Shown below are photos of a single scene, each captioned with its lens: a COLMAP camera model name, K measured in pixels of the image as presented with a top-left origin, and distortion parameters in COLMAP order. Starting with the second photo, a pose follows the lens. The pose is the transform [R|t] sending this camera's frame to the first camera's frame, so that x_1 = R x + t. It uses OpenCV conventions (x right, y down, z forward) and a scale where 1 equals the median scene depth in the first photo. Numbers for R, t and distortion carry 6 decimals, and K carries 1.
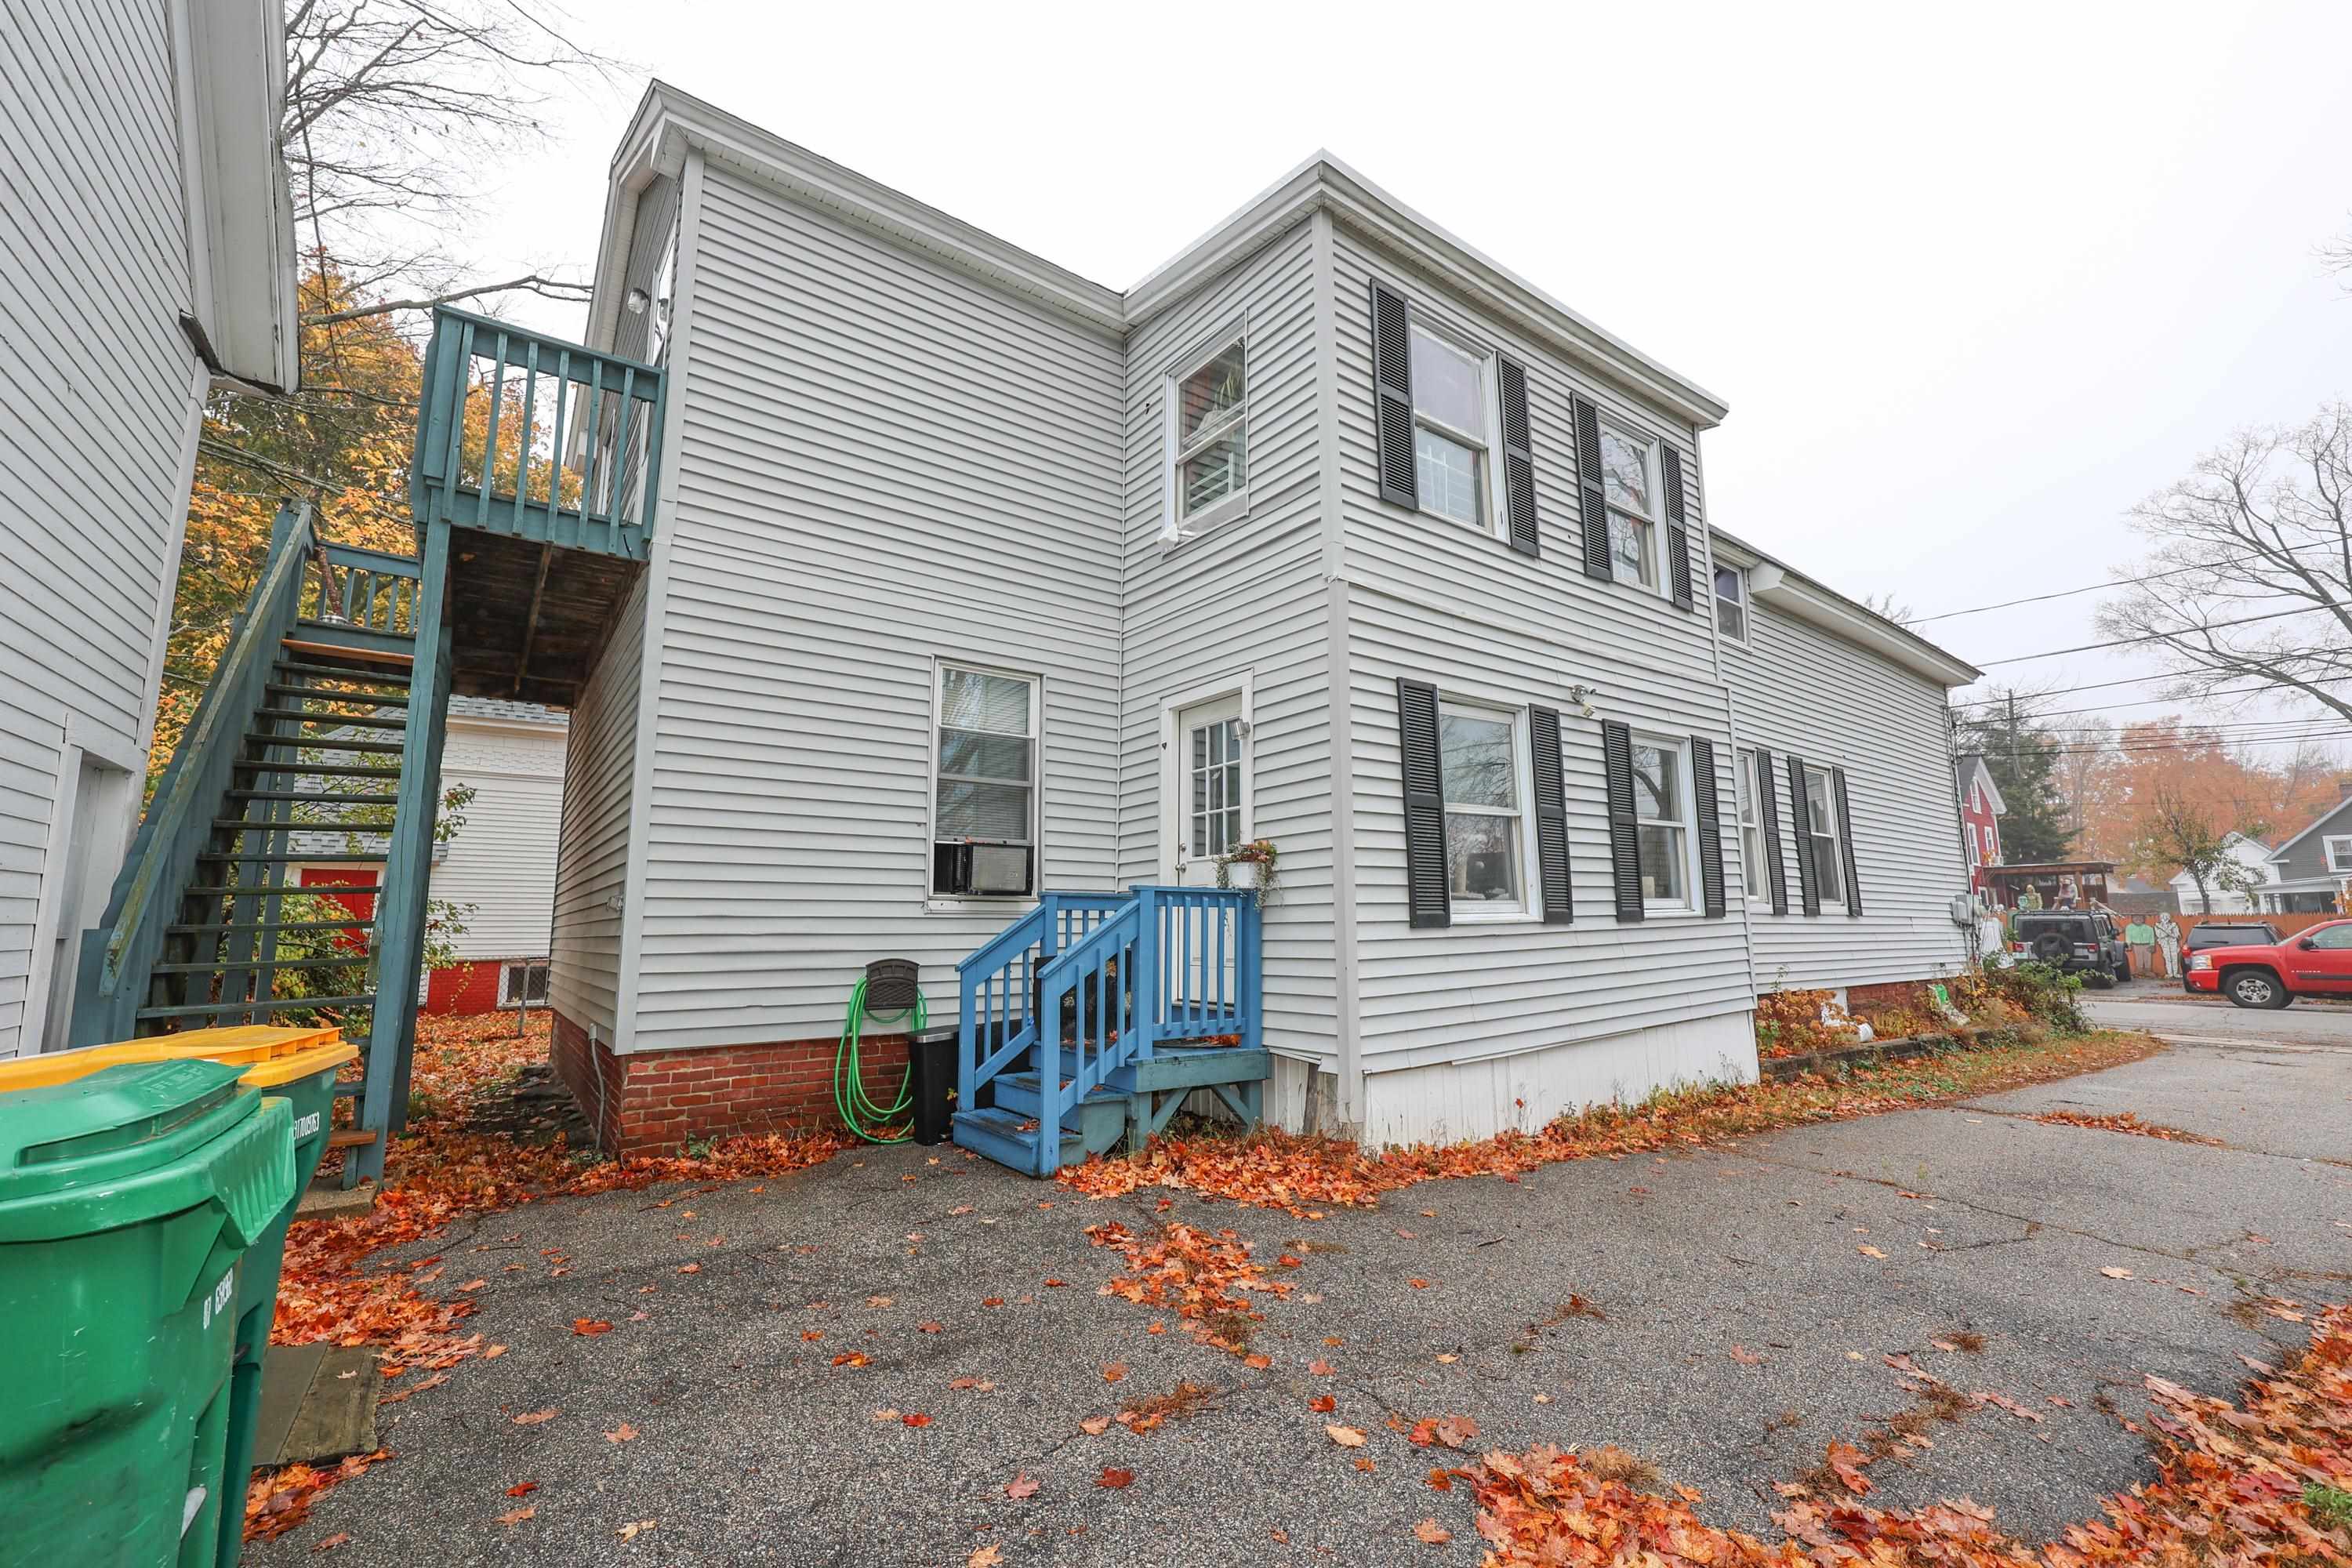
lens RADIAL K [[976.9, 0, 1176.0], [0, 976.9, 784.0], [0, 0, 1]] dist [0.002813, 0.000392]
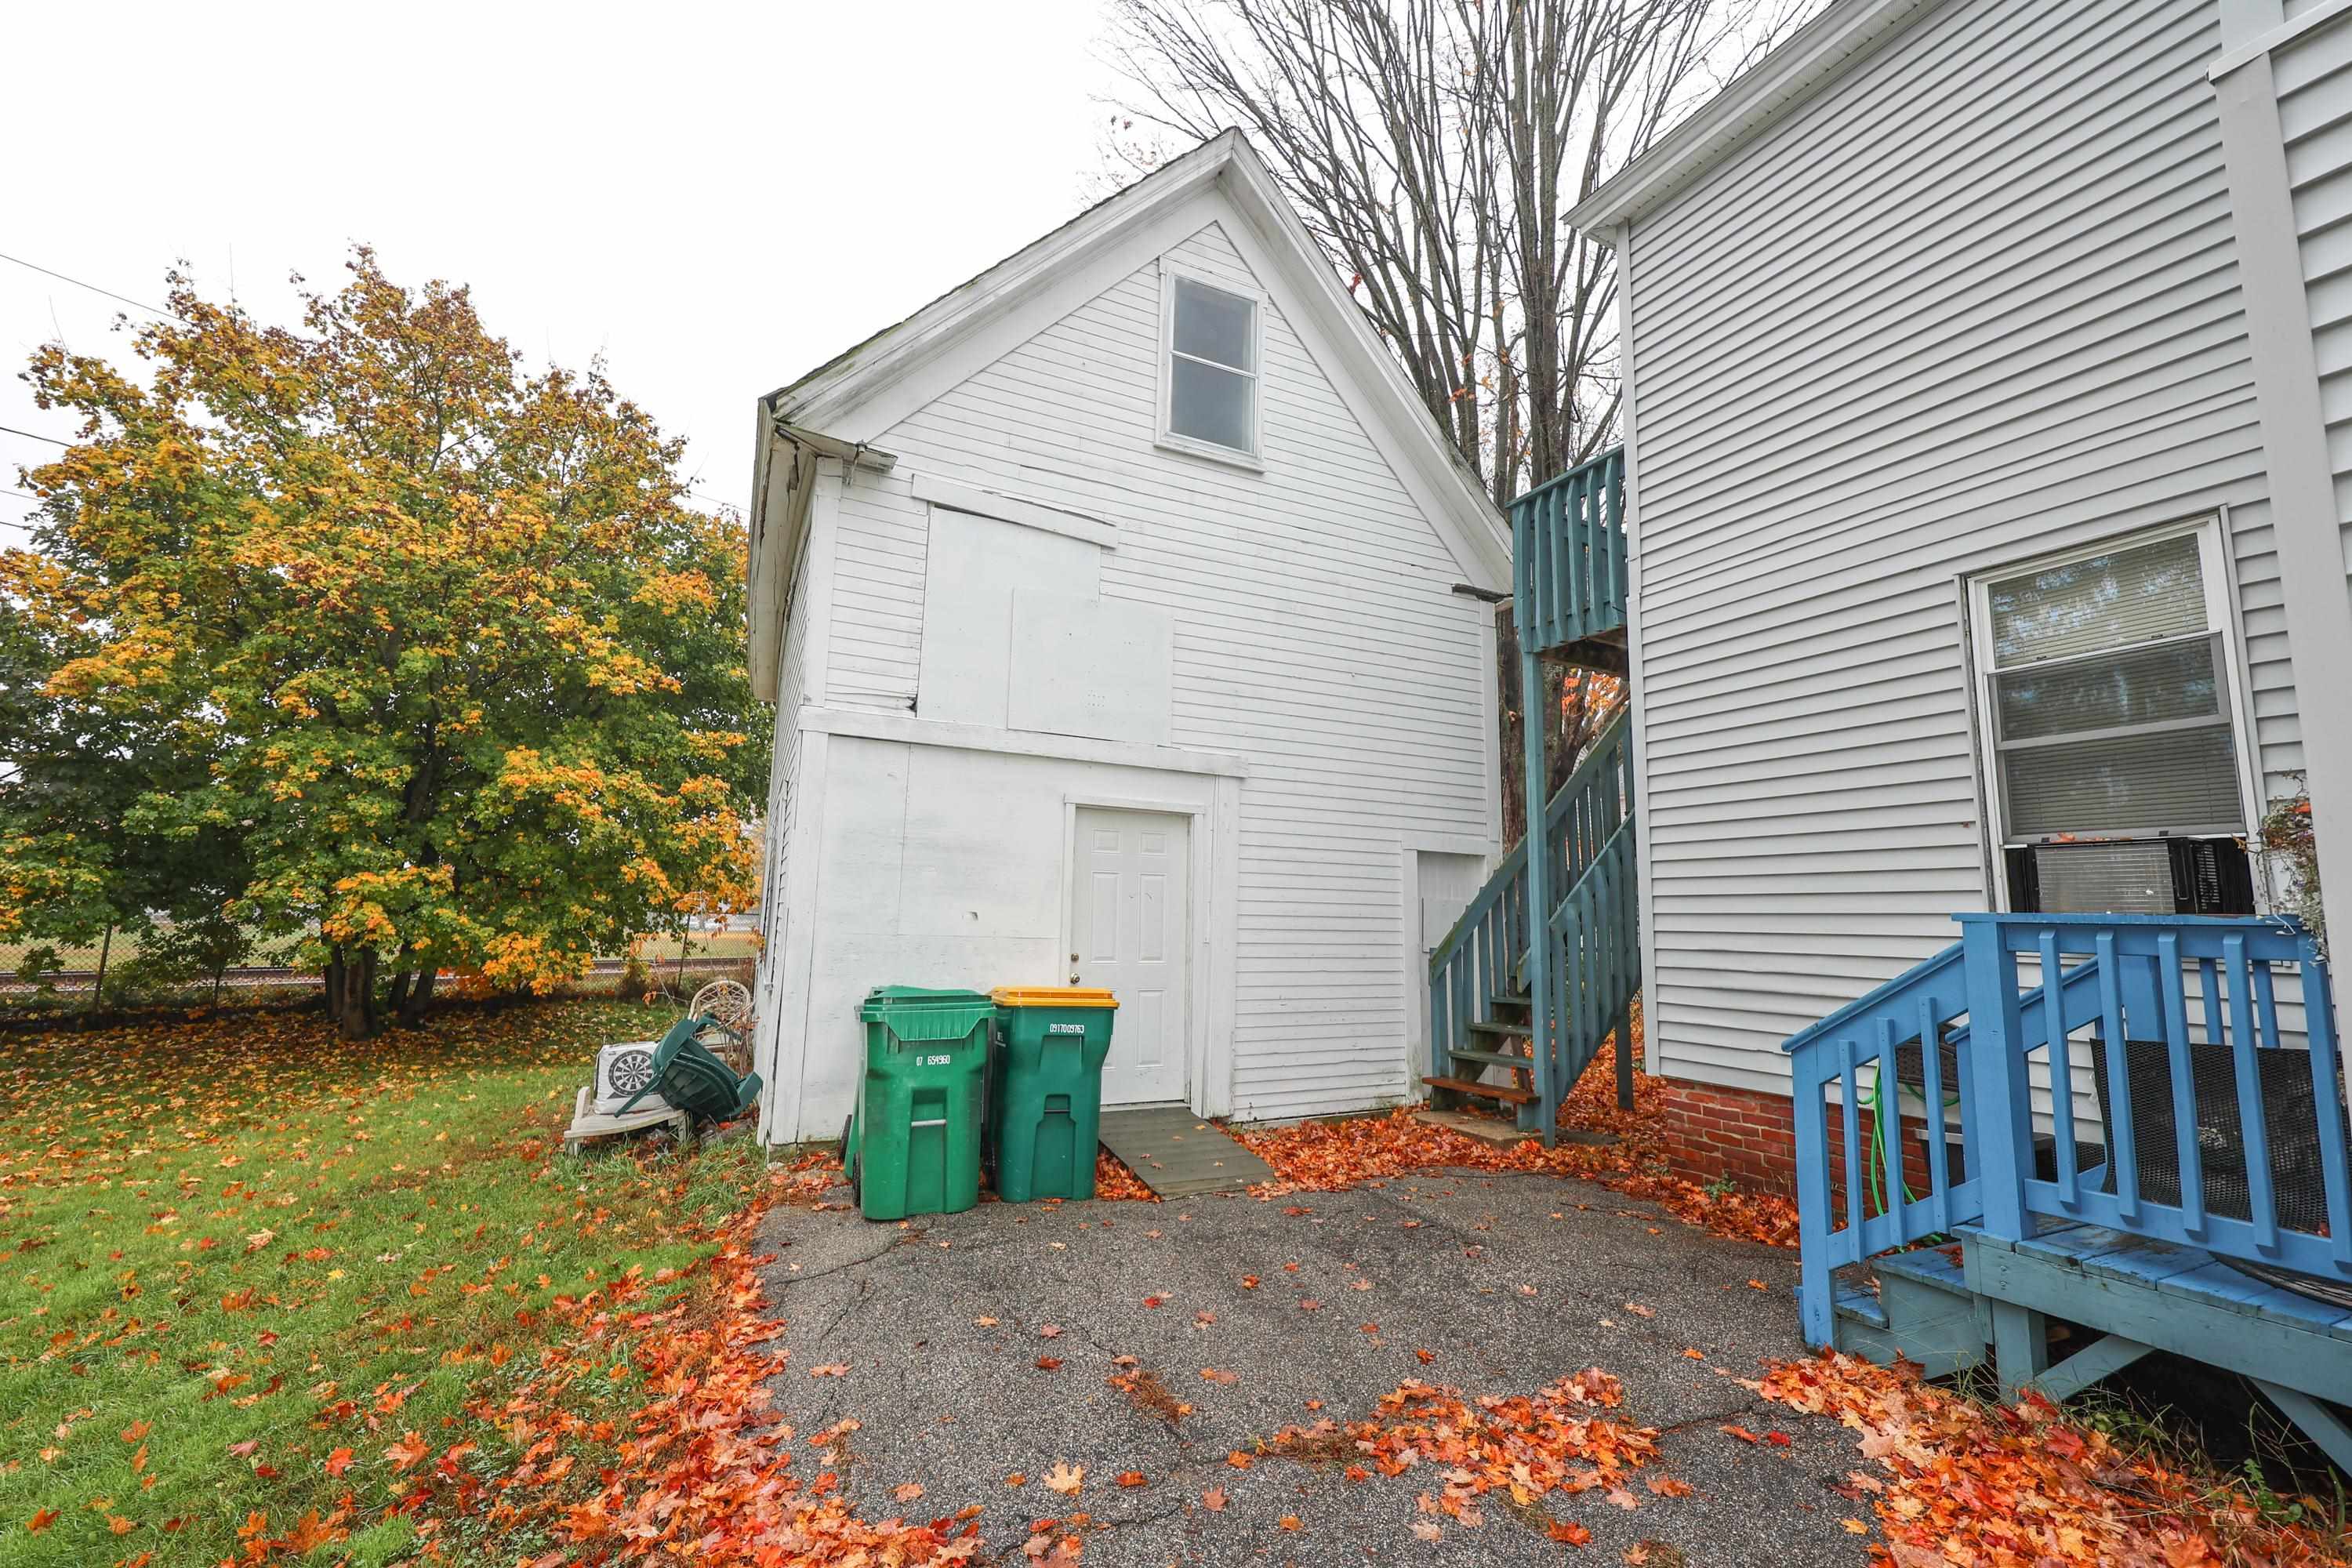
lens RADIAL K [[975.4, 0, 1176.0], [0, 975.4, 784.0], [0, 0, 1]] dist [0.003199, 0.000305]
pose [[-0.180890, -0.141238, -0.973309, 0.701709], [0.119697, 0.979117, -0.164327, 0.082643], [0.976192, -0.146228, -0.160207, 0.783408]]
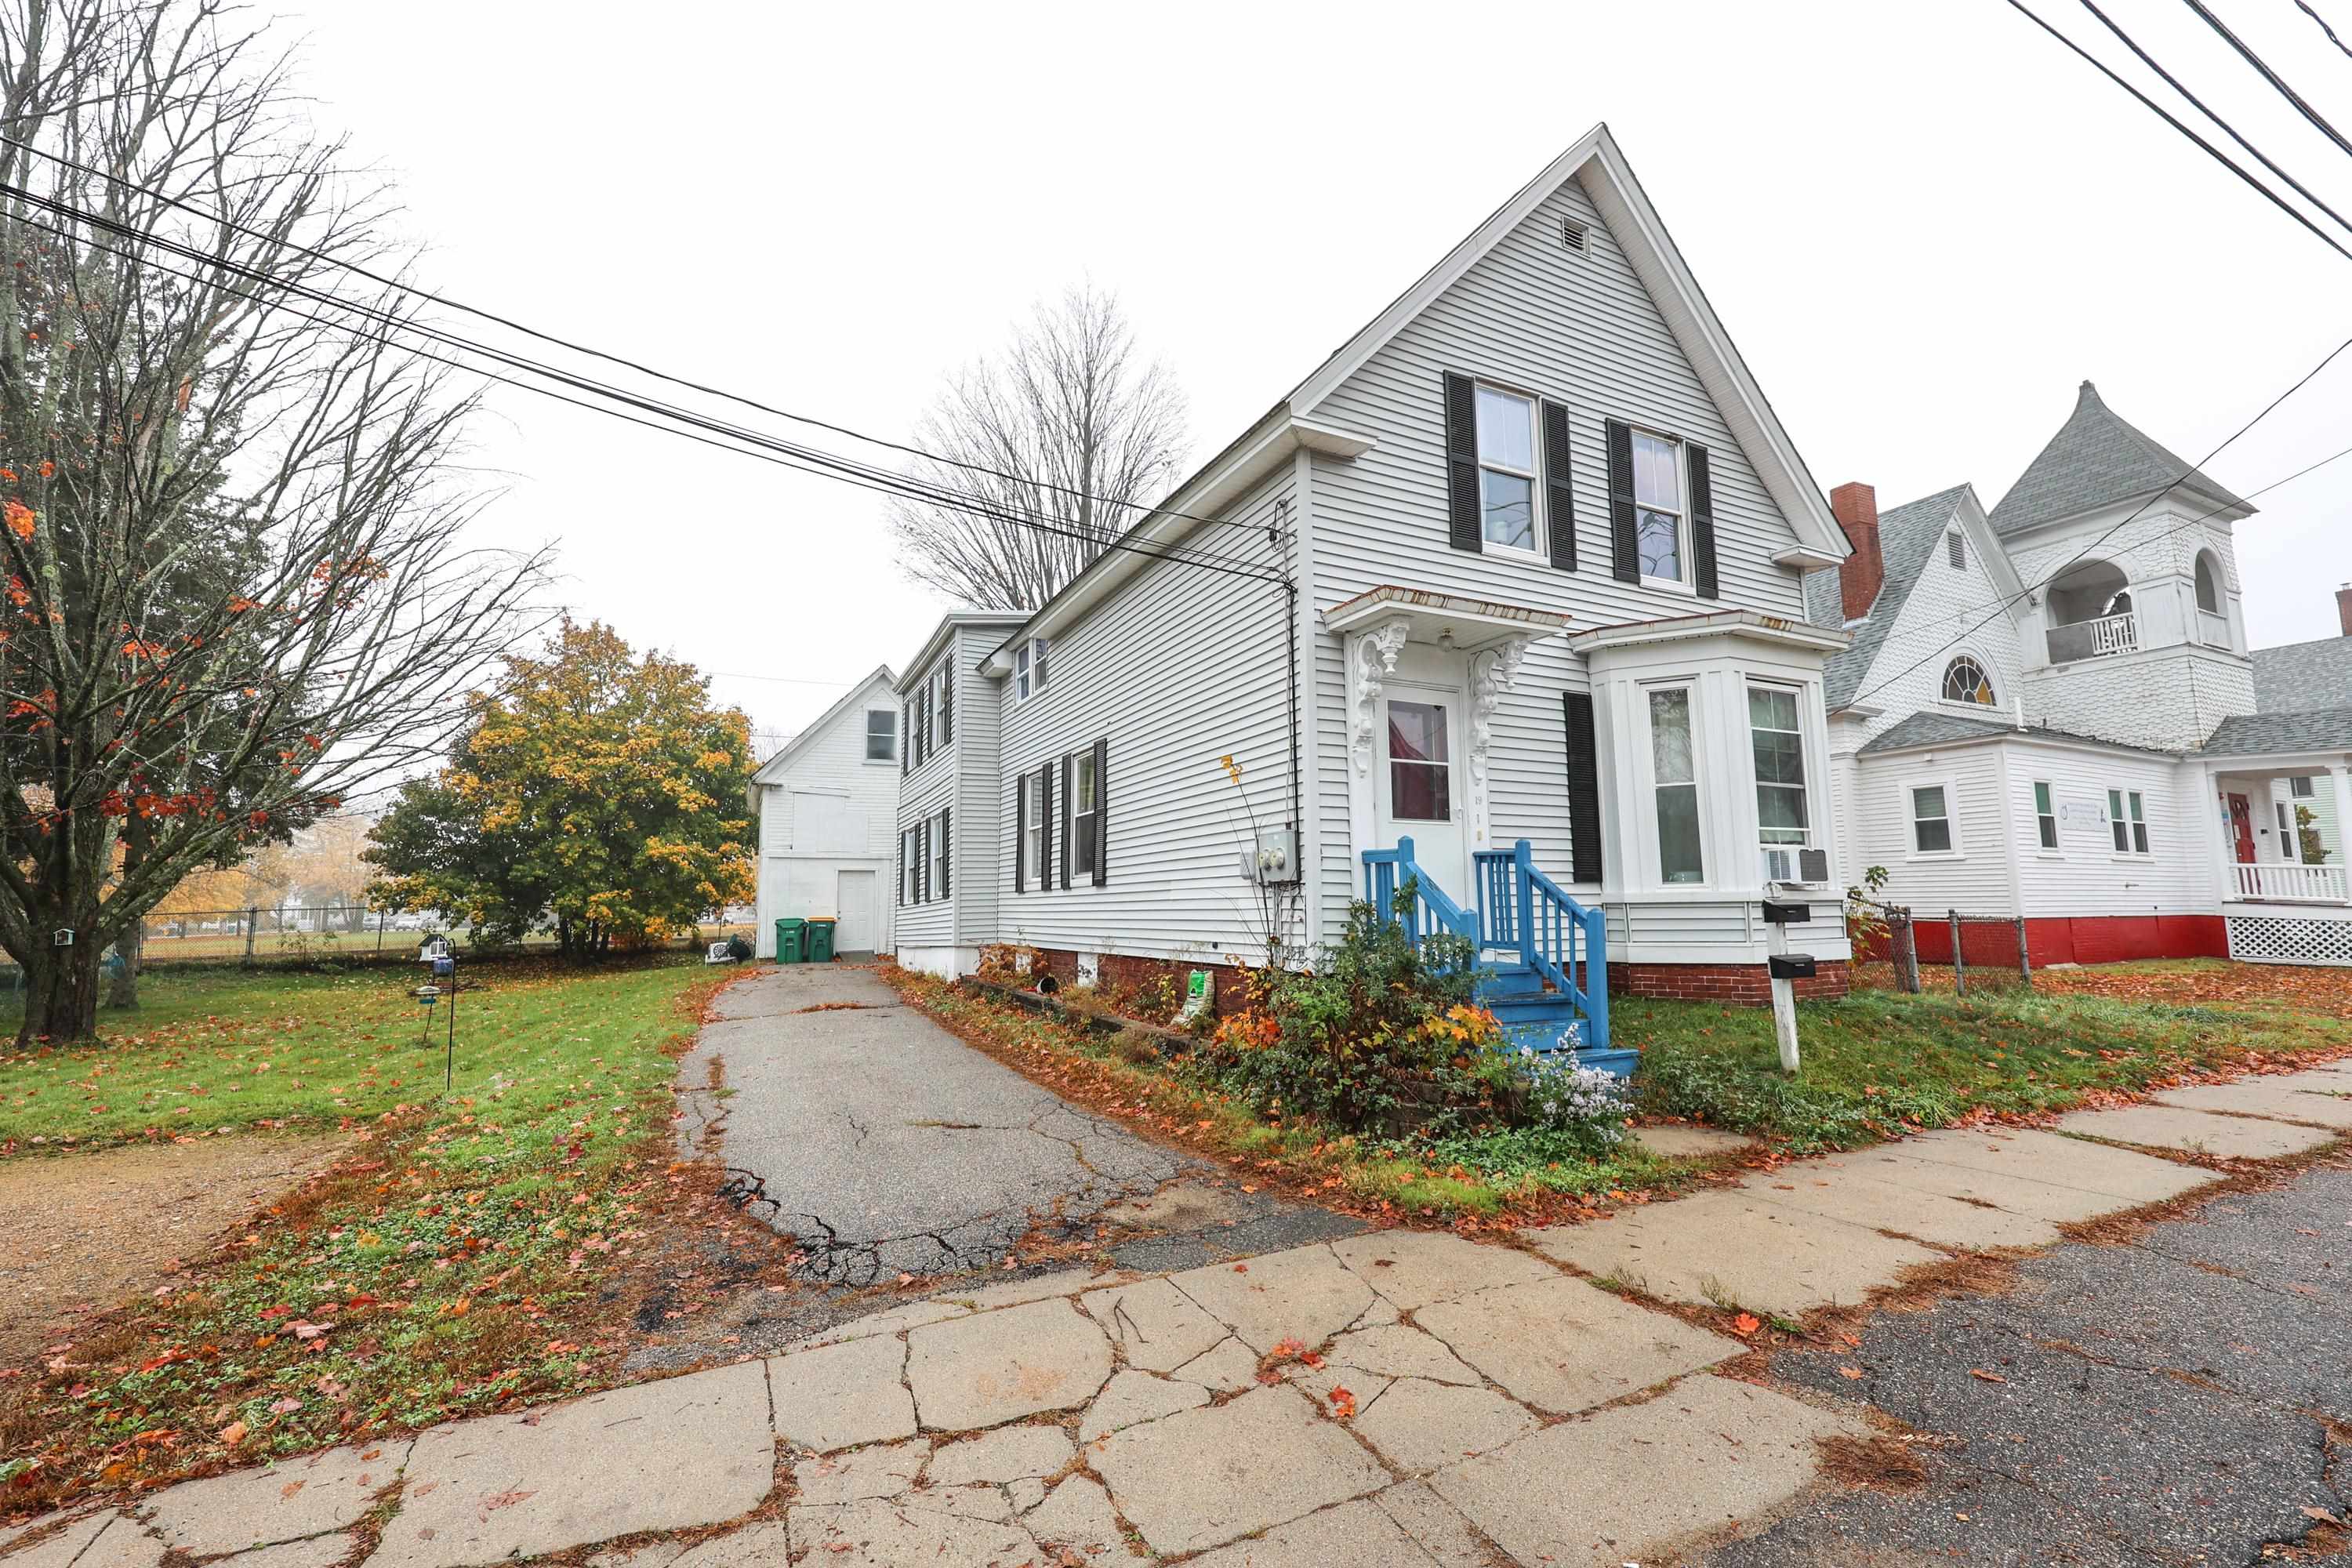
lens RADIAL K [[976.9, 0, 1176.0], [0, 976.9, 784.0], [0, 0, 1]] dist [0.002813, 0.000392]
pose [[-0.189387, -0.112882, -0.975392, 4.595605], [0.156387, 0.977222, -0.143458, 0.488889], [0.969369, -0.179708, -0.167420, 3.420454]]
